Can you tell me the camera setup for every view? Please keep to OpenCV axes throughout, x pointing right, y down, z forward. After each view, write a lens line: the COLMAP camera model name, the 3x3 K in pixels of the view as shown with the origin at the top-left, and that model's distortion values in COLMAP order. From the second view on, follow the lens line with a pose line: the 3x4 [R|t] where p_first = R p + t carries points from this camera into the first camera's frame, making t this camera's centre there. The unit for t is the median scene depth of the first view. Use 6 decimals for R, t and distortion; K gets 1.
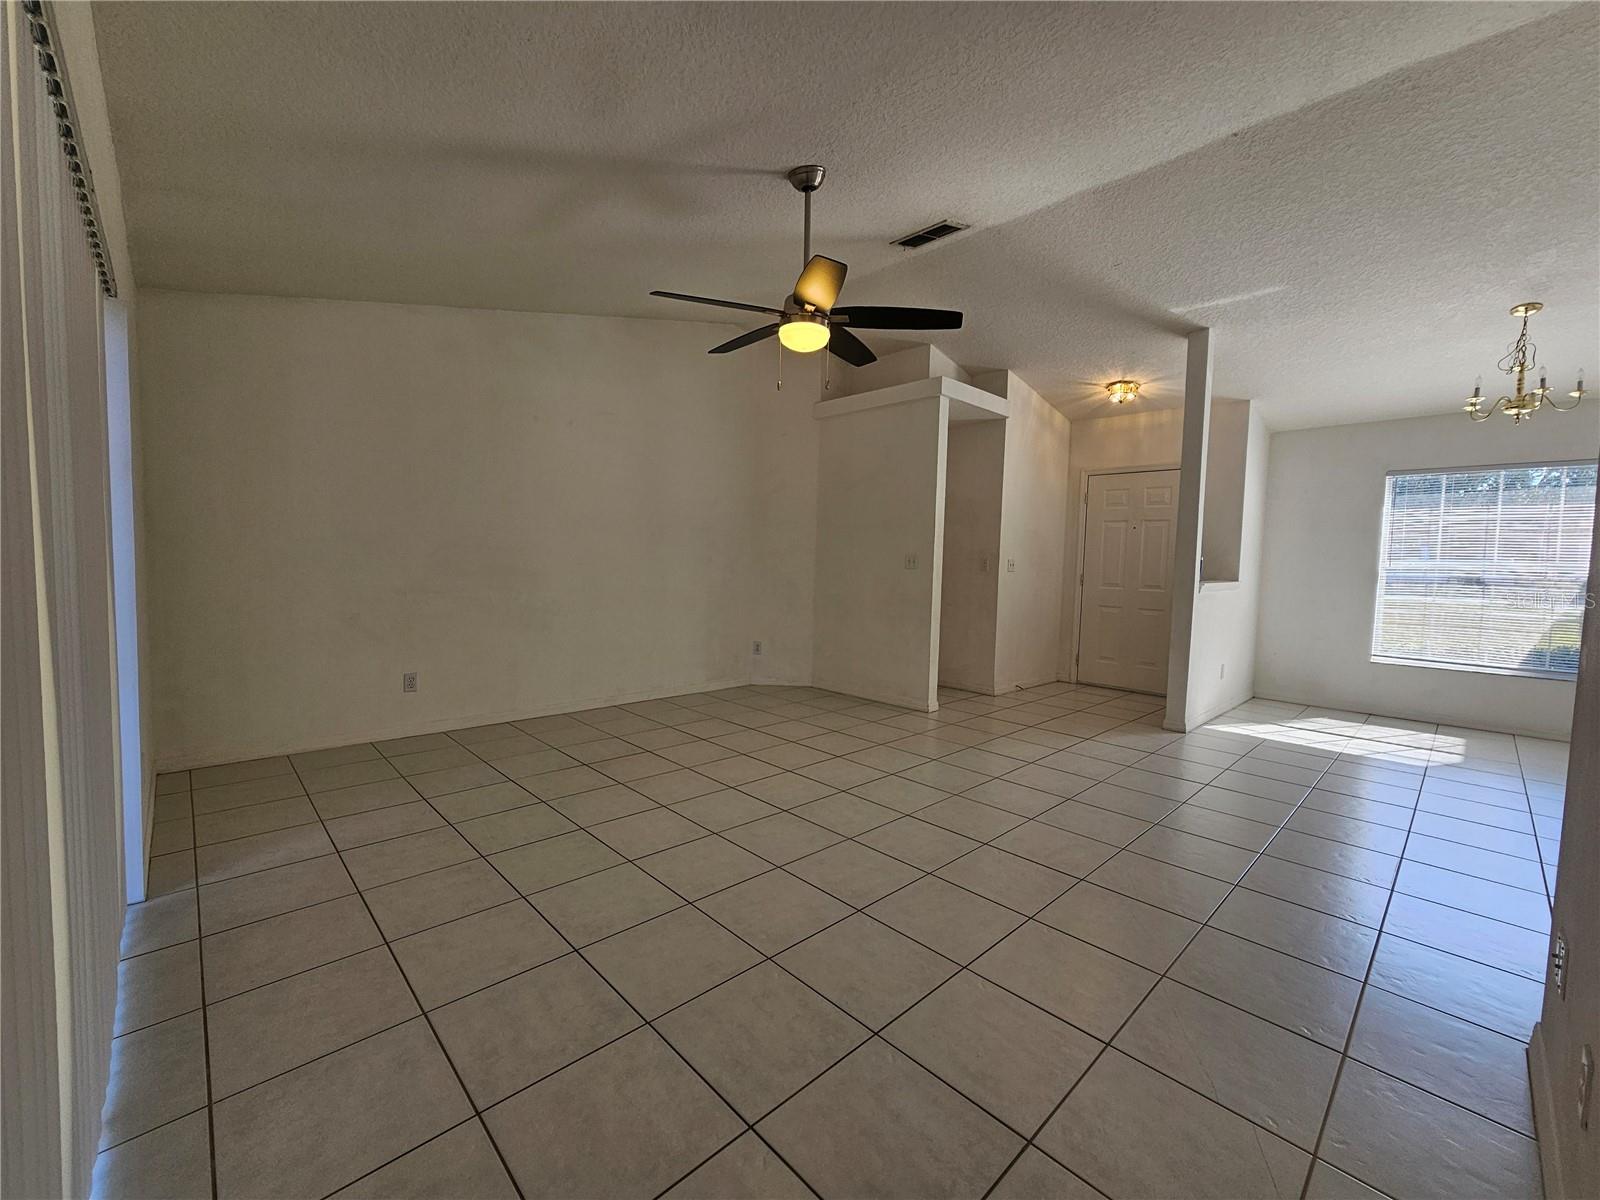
lens RADIAL K [[656.3, 0, 800.8], [0, 656.3, 597.4], [0, 0, 1]] dist [0.007124, 0.000883]
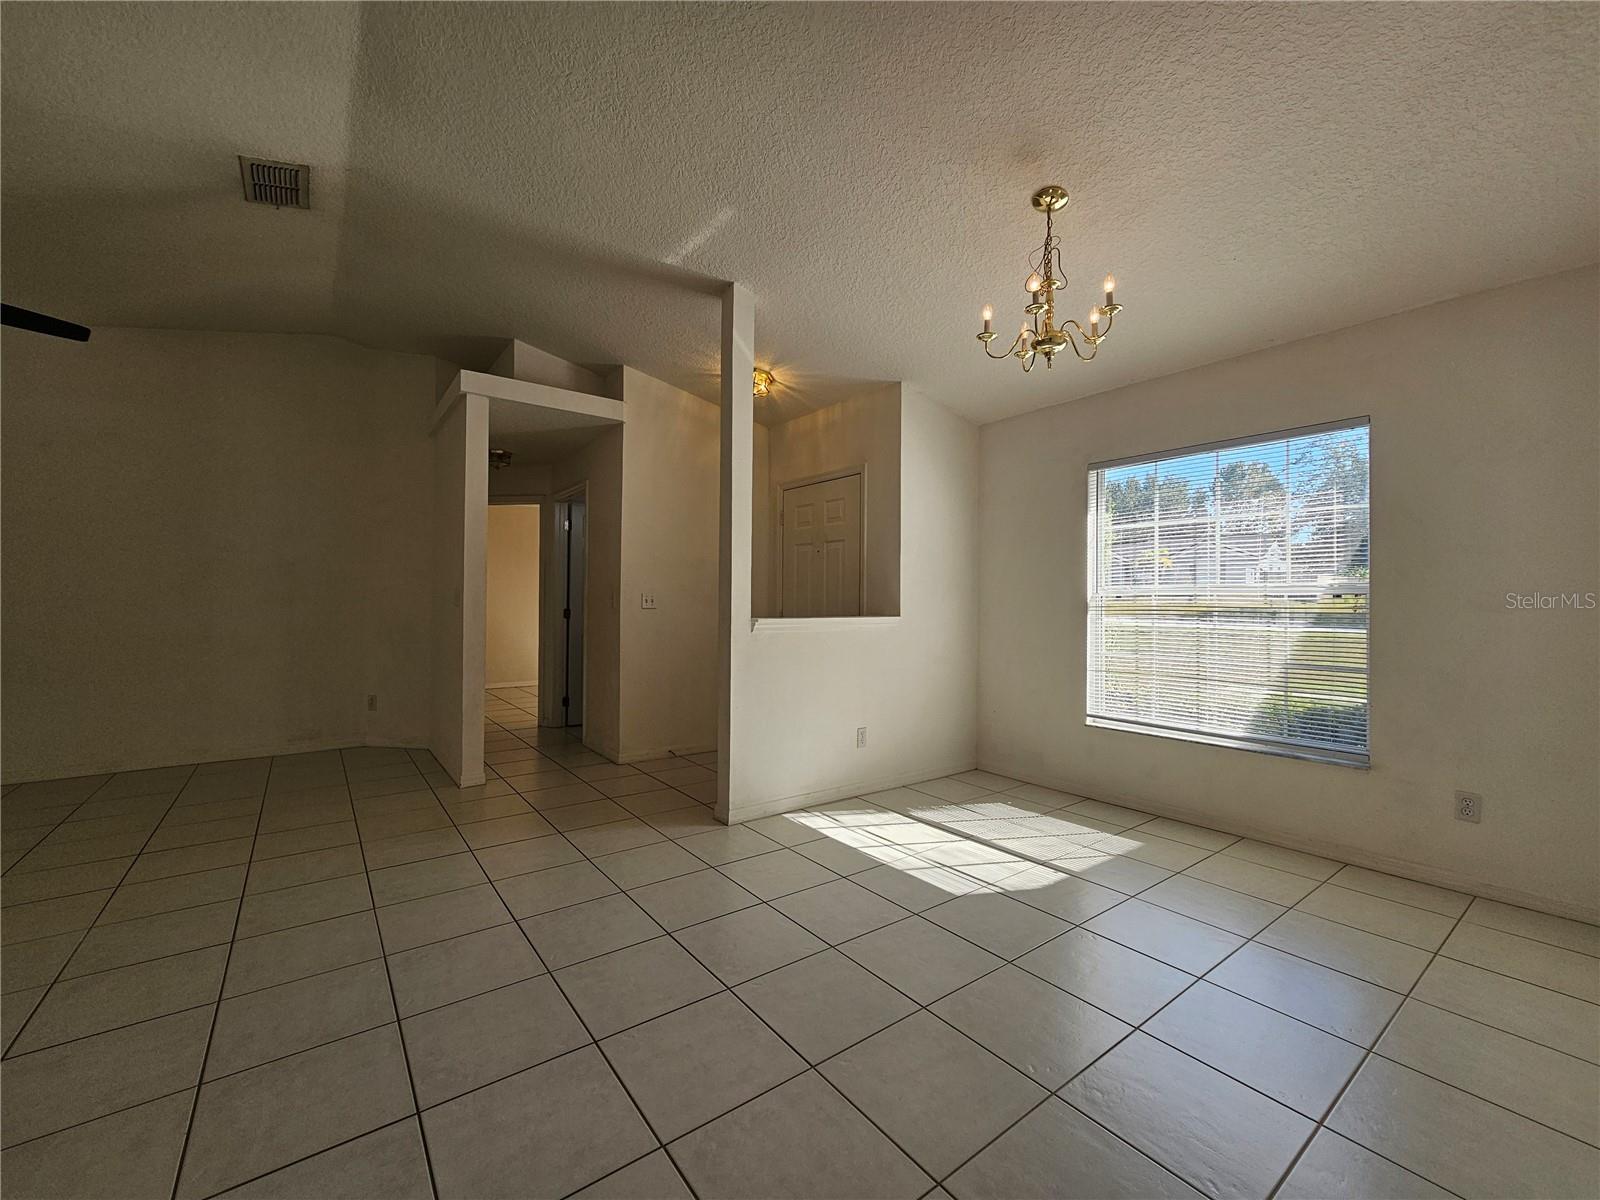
lens RADIAL K [[656.3, 0, 796.2], [0, 656.3, 601.3], [0, 0, 1]] dist [0.007124, 0.000883]
pose [[0.990135, -0.019269, -0.138784, 0.641054], [0.010211, 0.997788, -0.065684, 0.006876], [0.139743, 0.063619, 0.988142, 0.231181]]
